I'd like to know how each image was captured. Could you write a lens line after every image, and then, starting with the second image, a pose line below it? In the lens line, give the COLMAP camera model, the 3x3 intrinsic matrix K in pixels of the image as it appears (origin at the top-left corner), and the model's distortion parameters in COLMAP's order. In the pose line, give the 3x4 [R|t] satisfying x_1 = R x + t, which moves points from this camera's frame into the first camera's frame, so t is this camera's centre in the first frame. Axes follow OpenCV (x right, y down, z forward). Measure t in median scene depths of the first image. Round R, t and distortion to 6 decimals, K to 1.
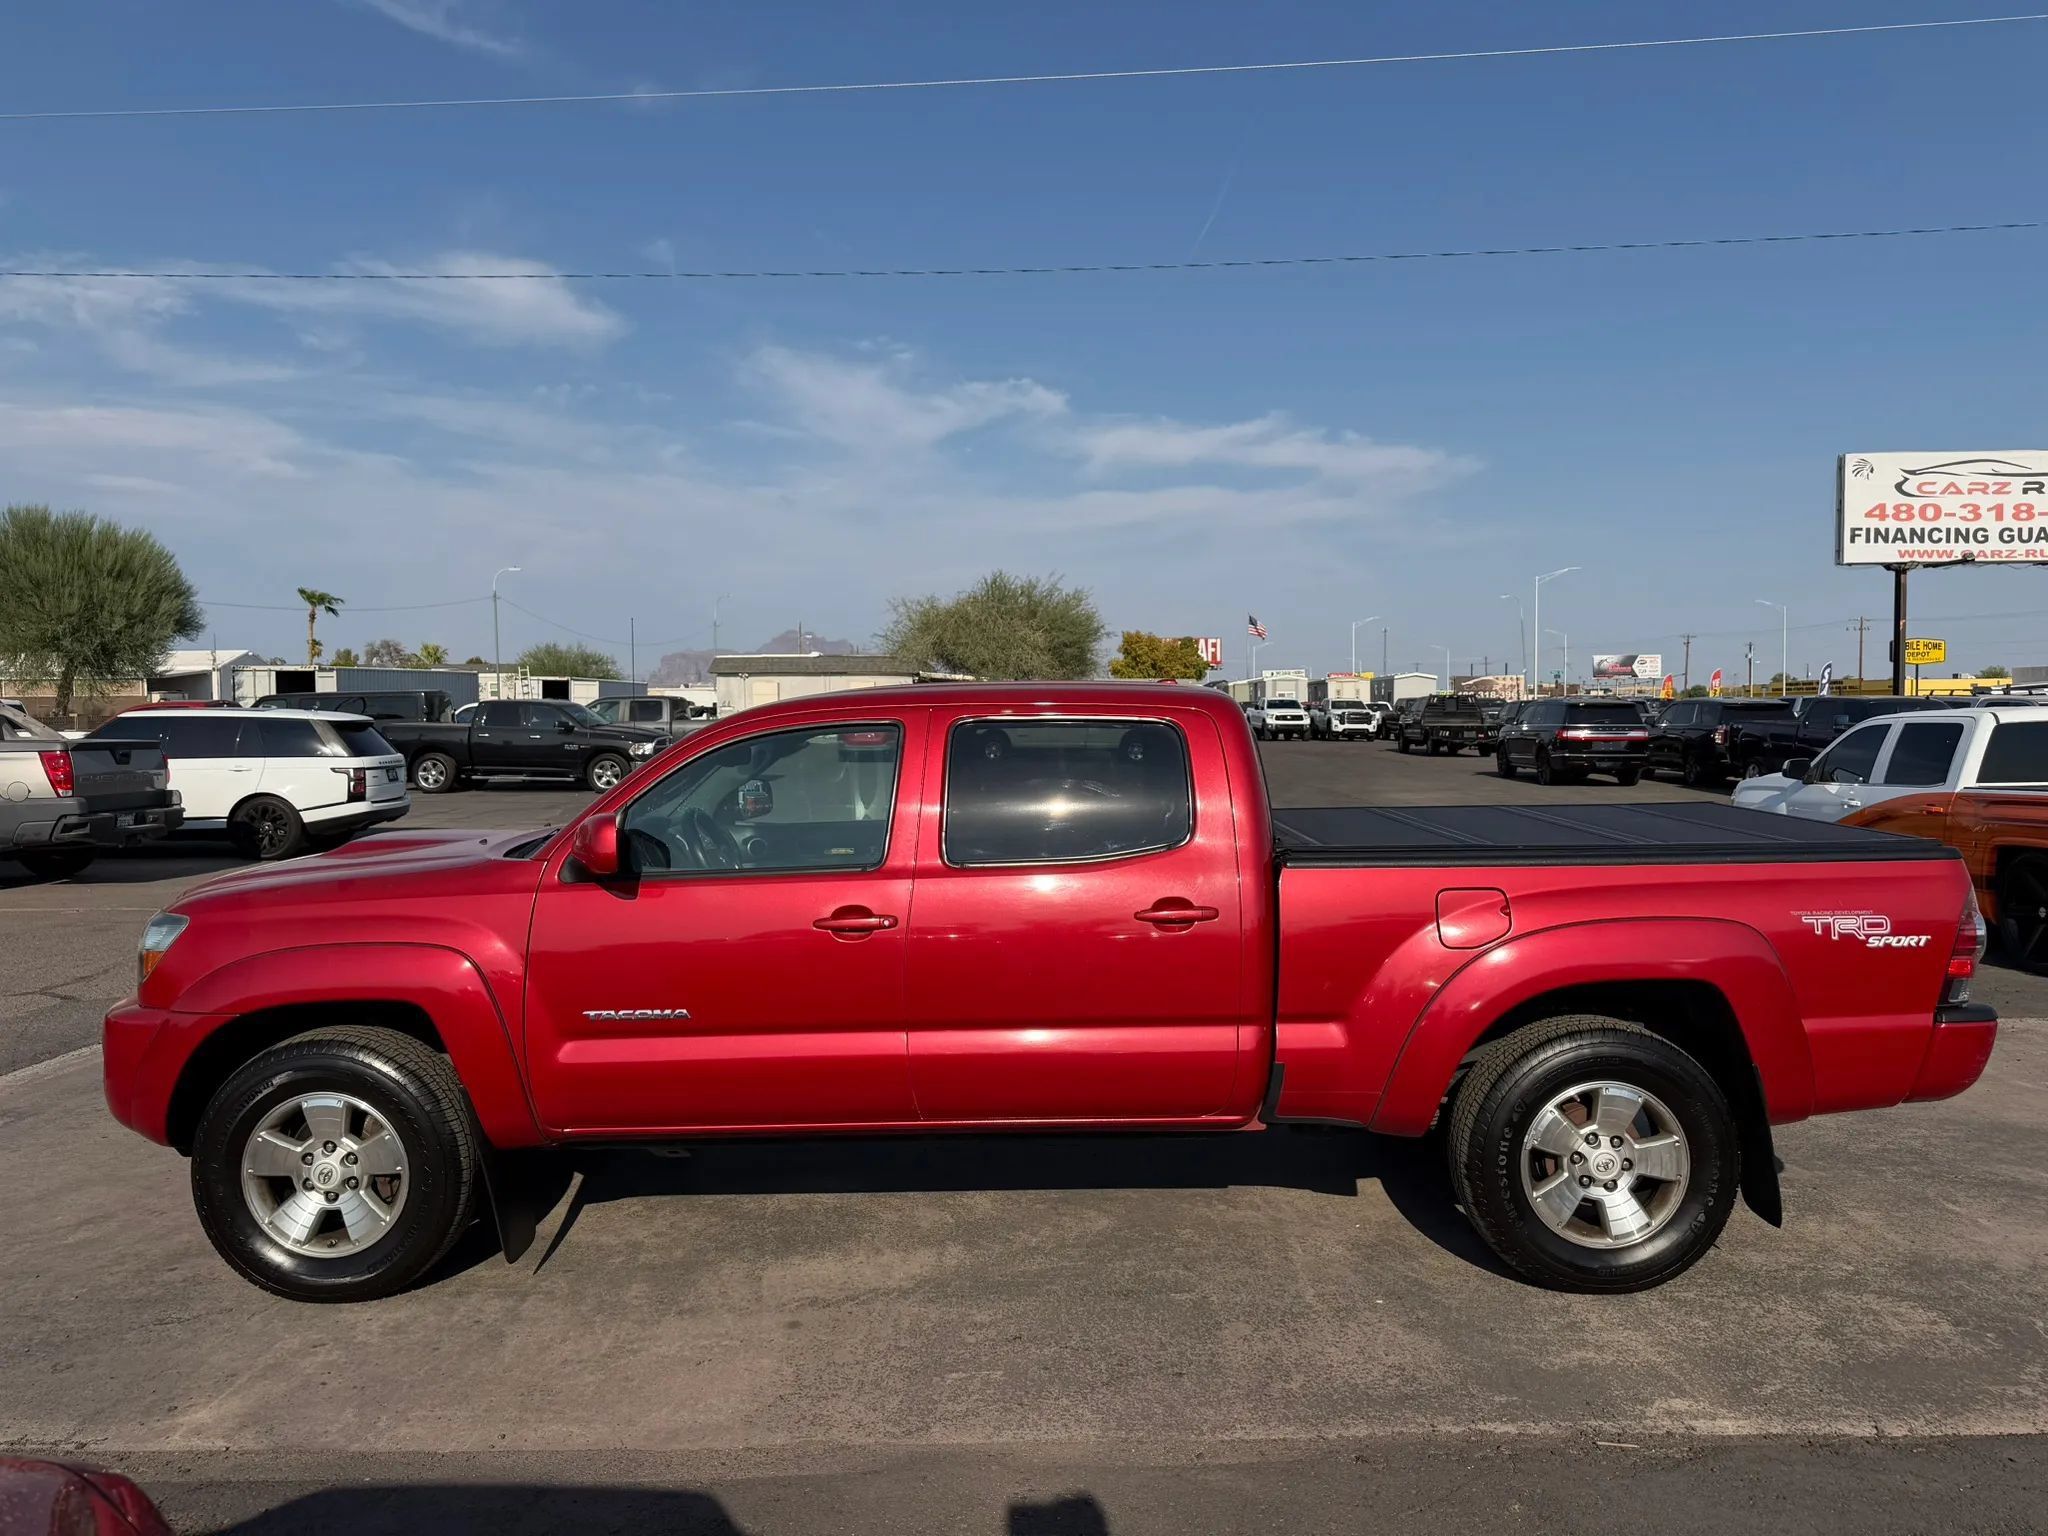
lens RADIAL K [[1447.9, 0, 1028.8], [0, 1447.9, 765.5], [0, 0, 1]] dist [0.044424, -0.061964]
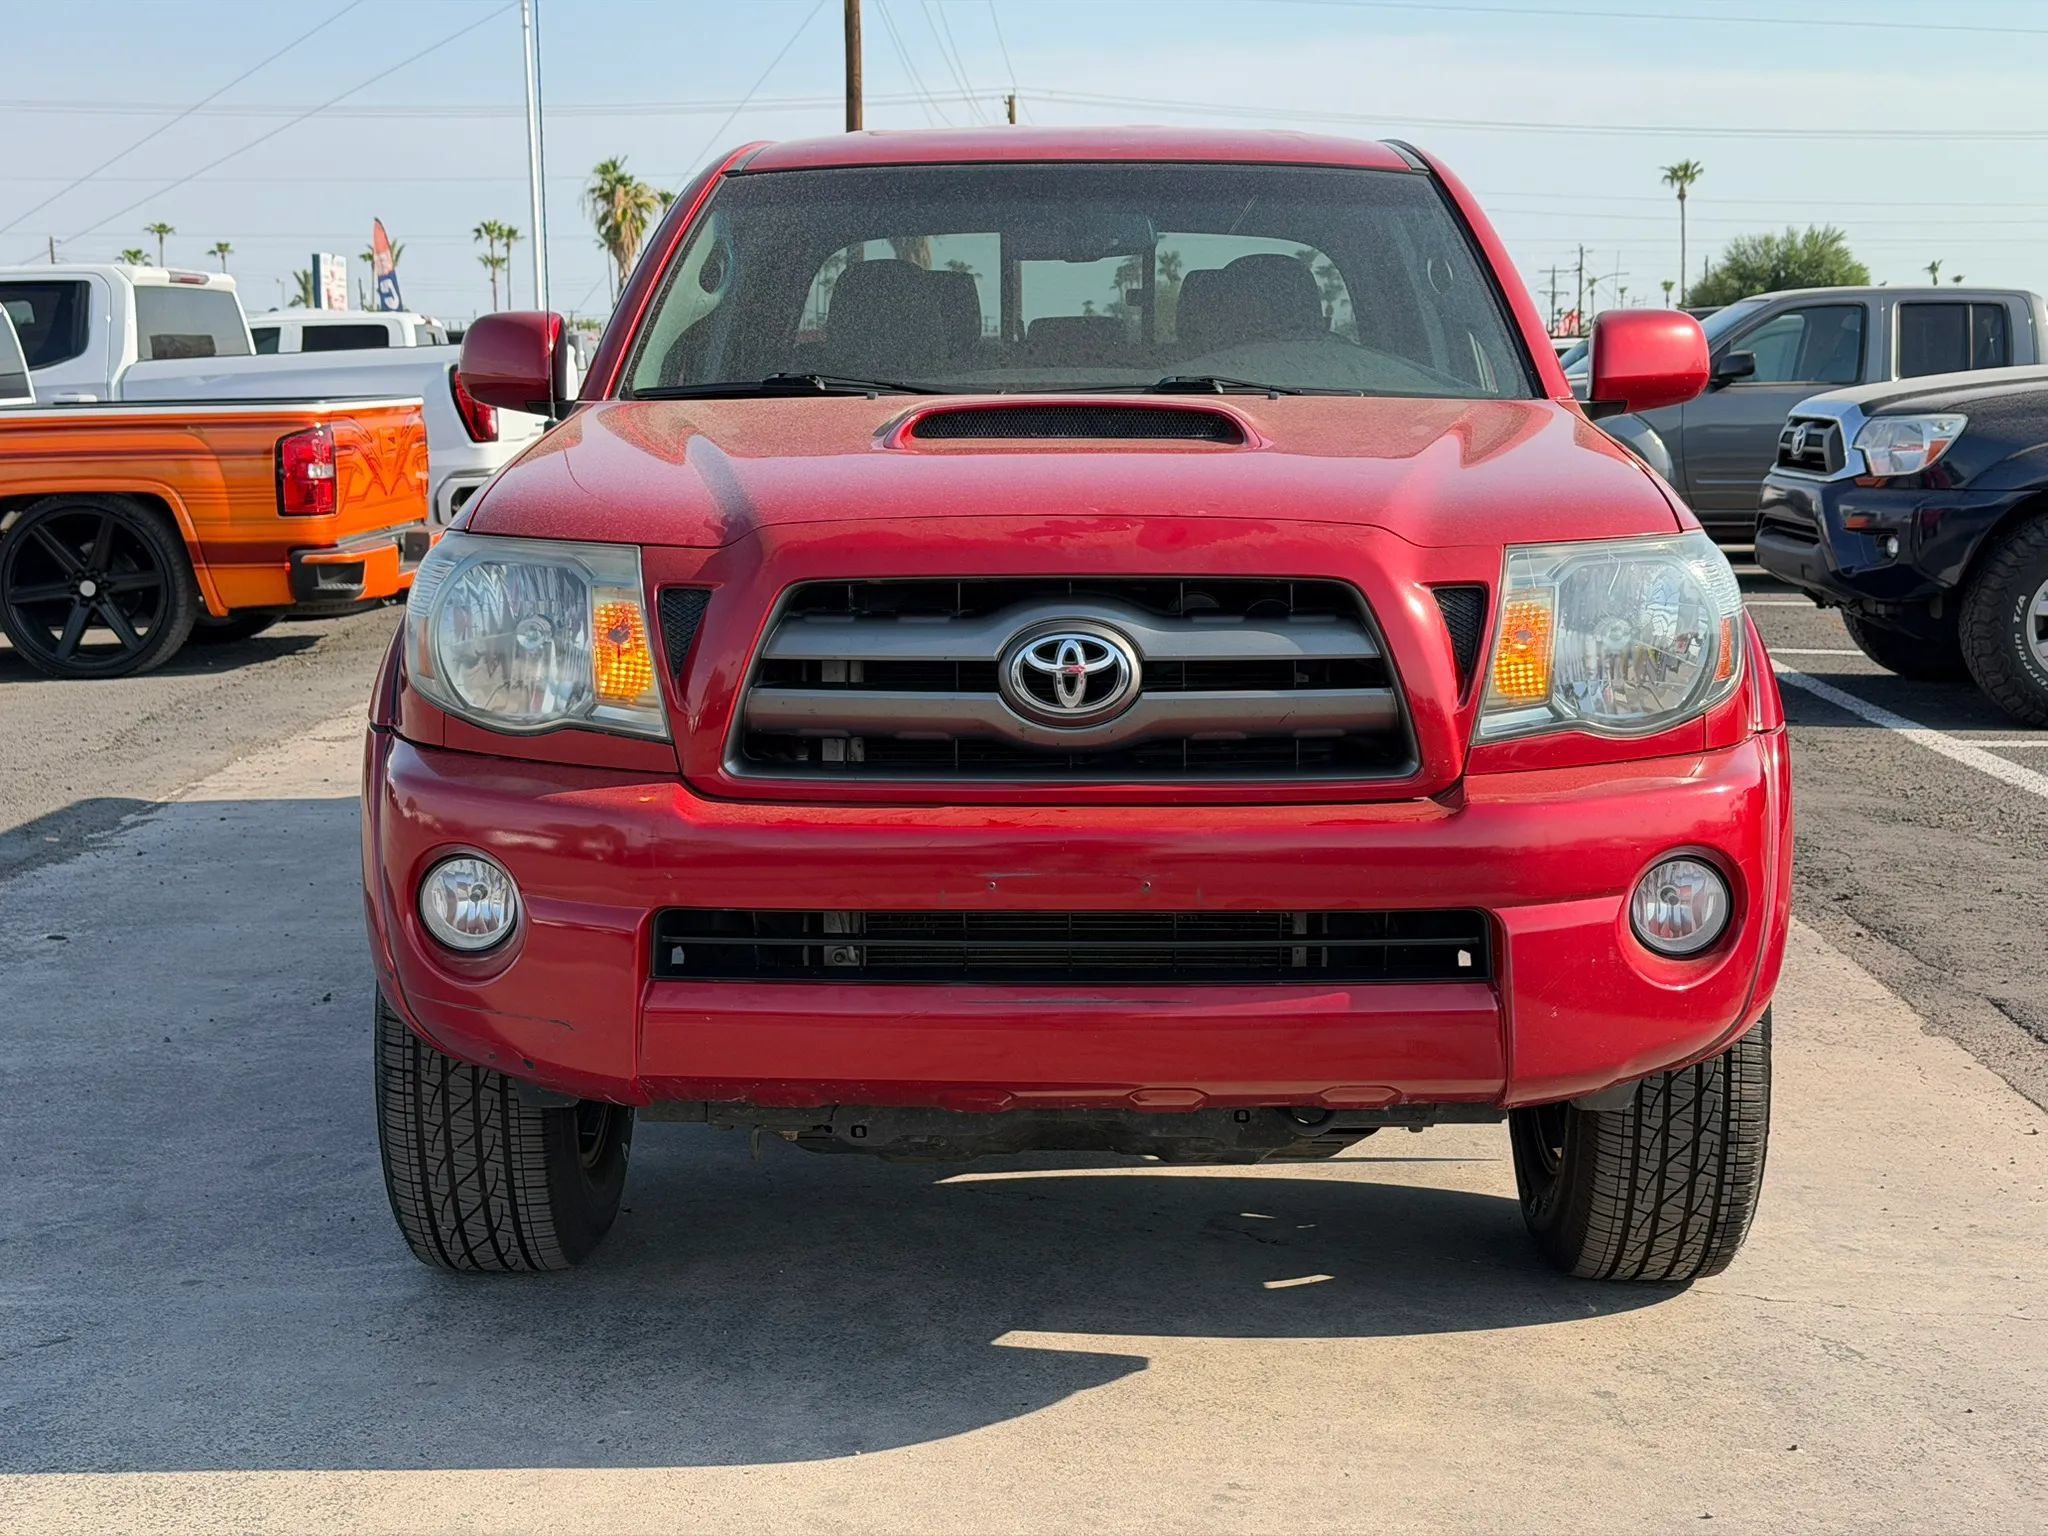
lens RADIAL K [[2825.9, 0, 1030.9], [0, 2825.9, 771.7], [0, 0, 1]] dist [0.129115, -0.088352]
pose [[0.017796, -0.137178, 0.990387, -0.393510], [0.042240, 0.989762, 0.136332, 0.013295], [-0.998949, 0.039408, 0.023408, 0.323376]]
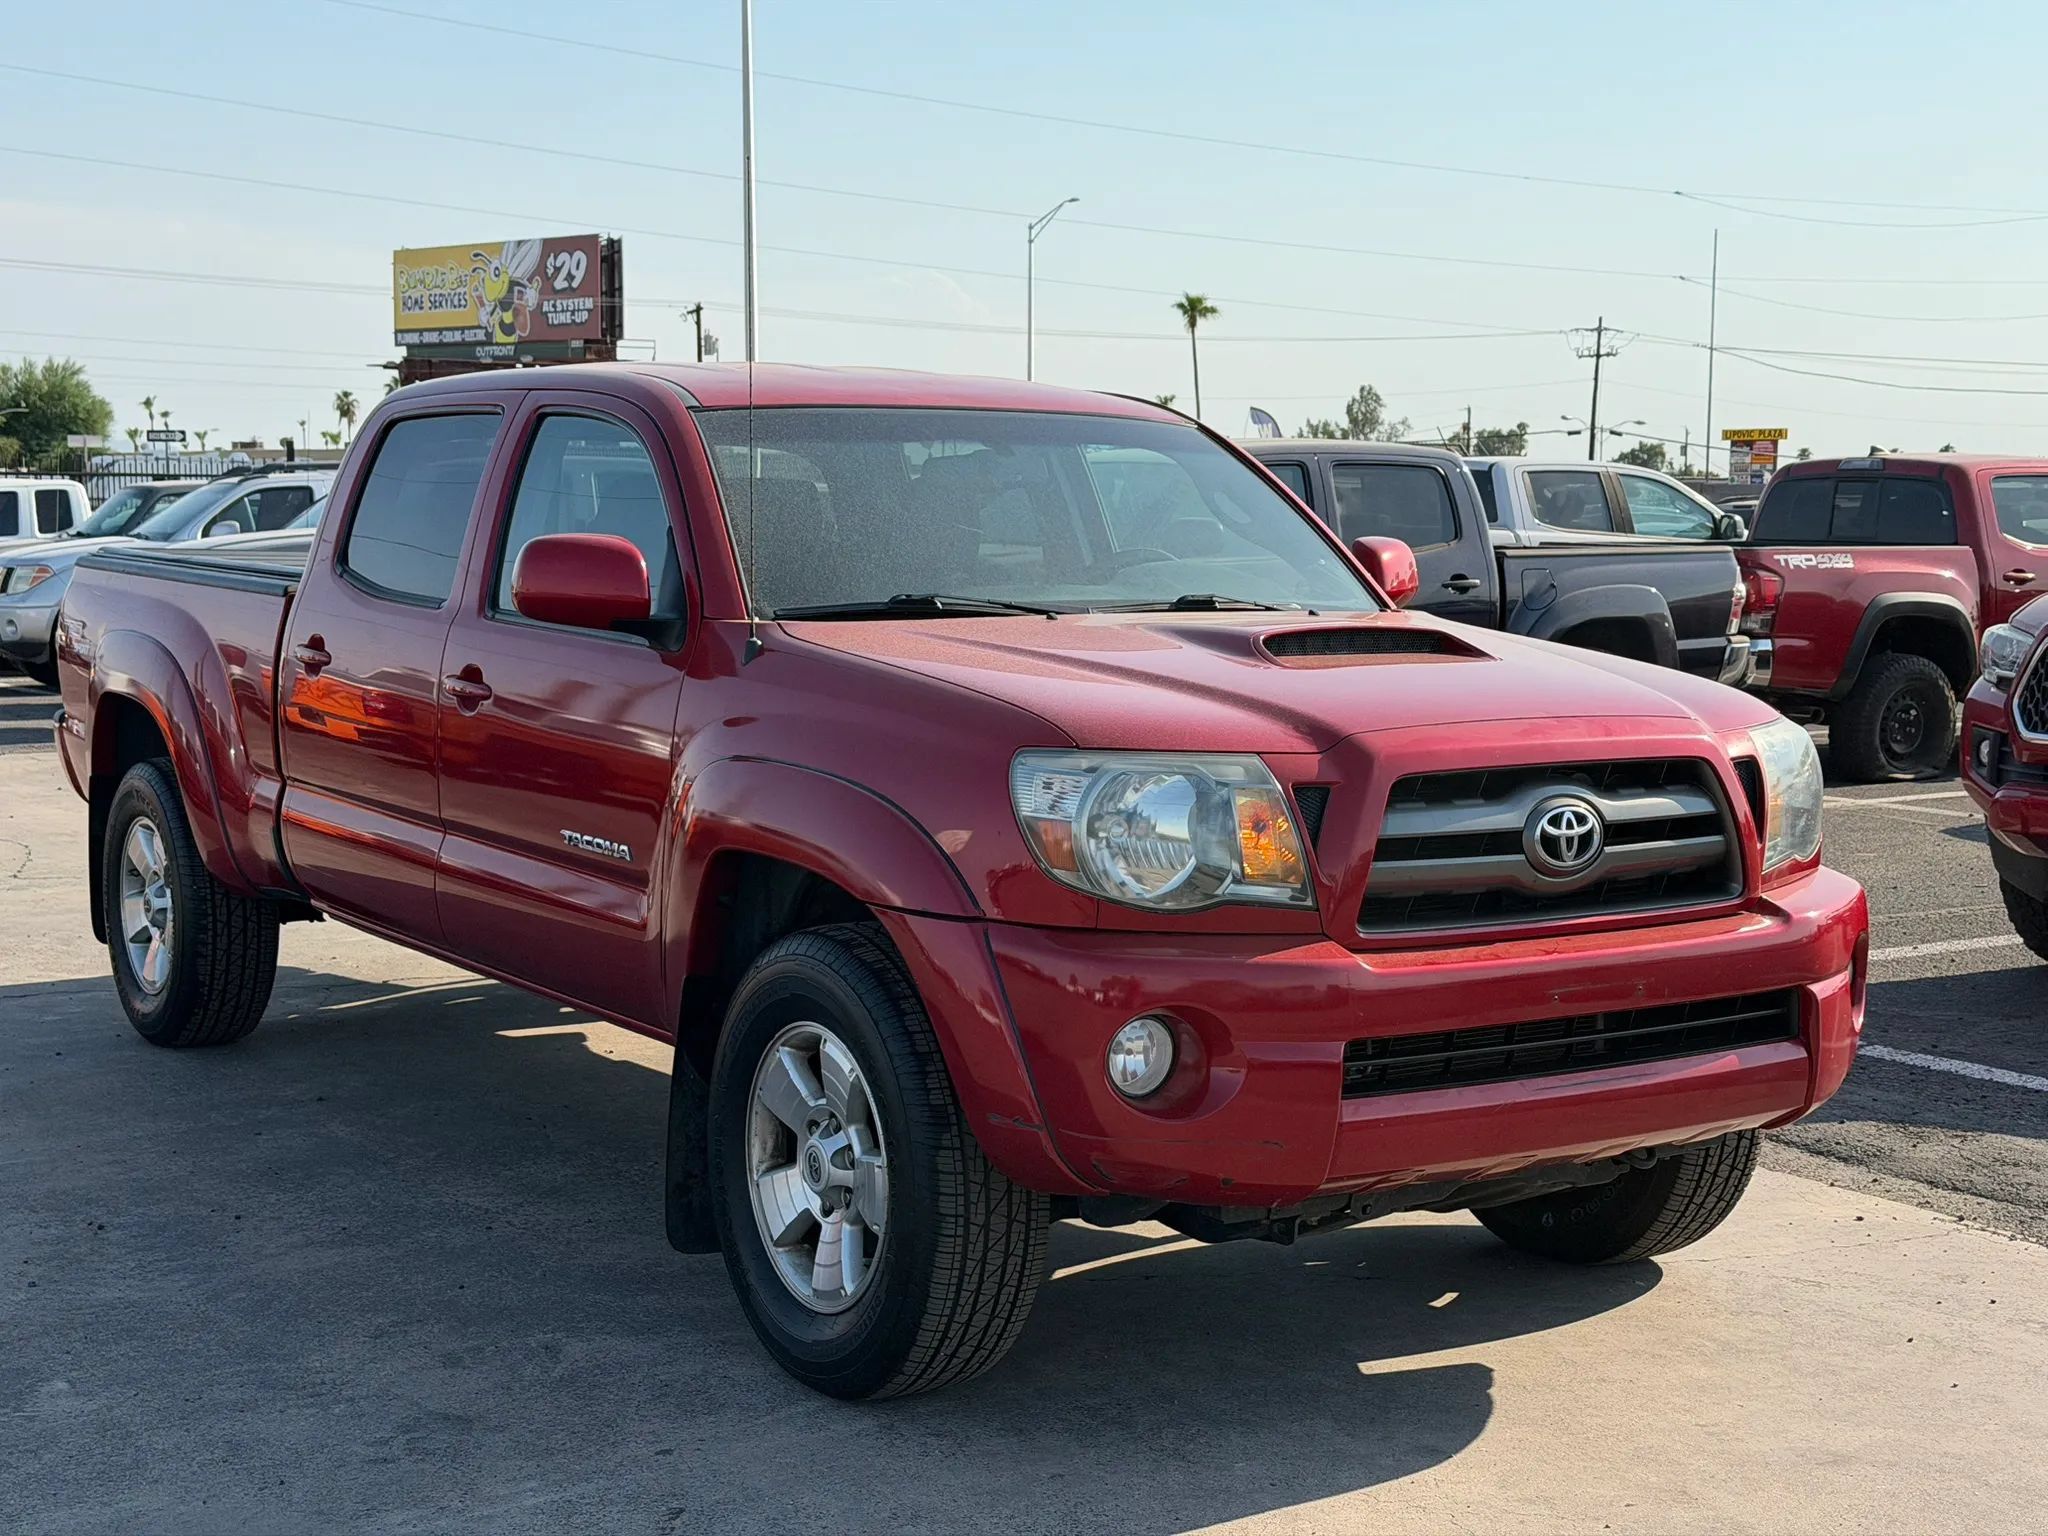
lens RADIAL K [[2823.9, 0, 1024.0], [0, 2823.9, 768.0], [0, 0, 1]] dist [0.143378, -0.200778]
pose [[-0.549588, -0.078029, 0.831784, -0.389030], [0.028035, 0.993345, 0.111709, -0.005463], [-0.834966, 0.084713, -0.543743, 0.528270]]
